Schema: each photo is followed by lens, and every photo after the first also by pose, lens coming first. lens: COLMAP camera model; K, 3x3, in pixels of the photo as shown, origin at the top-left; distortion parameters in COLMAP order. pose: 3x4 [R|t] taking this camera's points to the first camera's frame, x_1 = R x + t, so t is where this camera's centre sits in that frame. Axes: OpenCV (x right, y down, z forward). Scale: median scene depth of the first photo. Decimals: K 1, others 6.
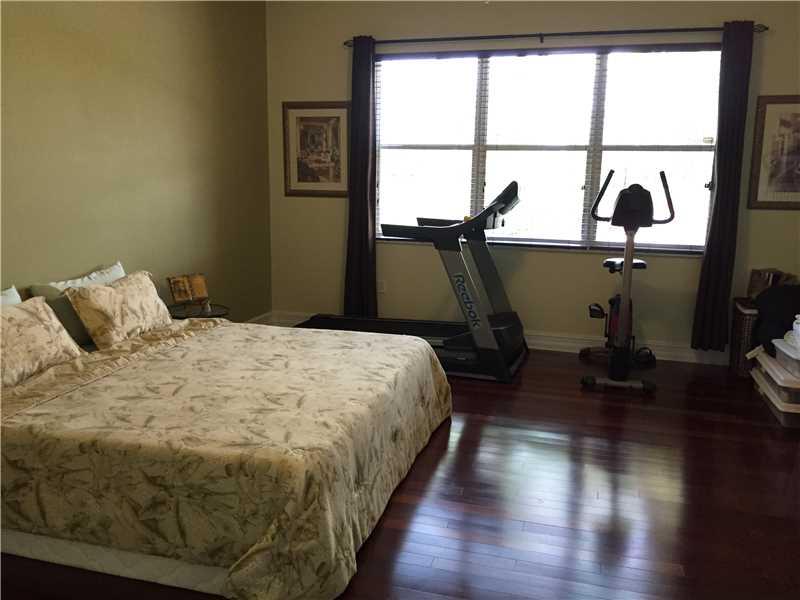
lens RADIAL K [[702.9, 0, 401.1], [0, 702.9, 299.2], [0, 0, 1]] dist [0.059624, -0.071007]
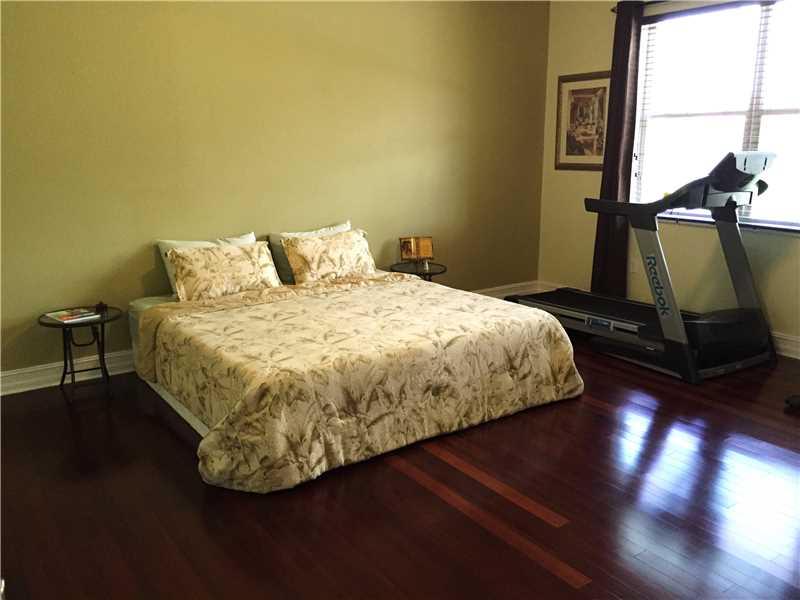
lens RADIAL K [[702.9, 0, 401.6], [0, 702.9, 303.0], [0, 0, 1]] dist [0.059624, -0.071007]
pose [[0.767136, 0.126852, -0.628817, 0.536444], [-0.100687, 0.991913, 0.077265, -0.016601], [0.633533, 0.004041, 0.773705, 0.105483]]
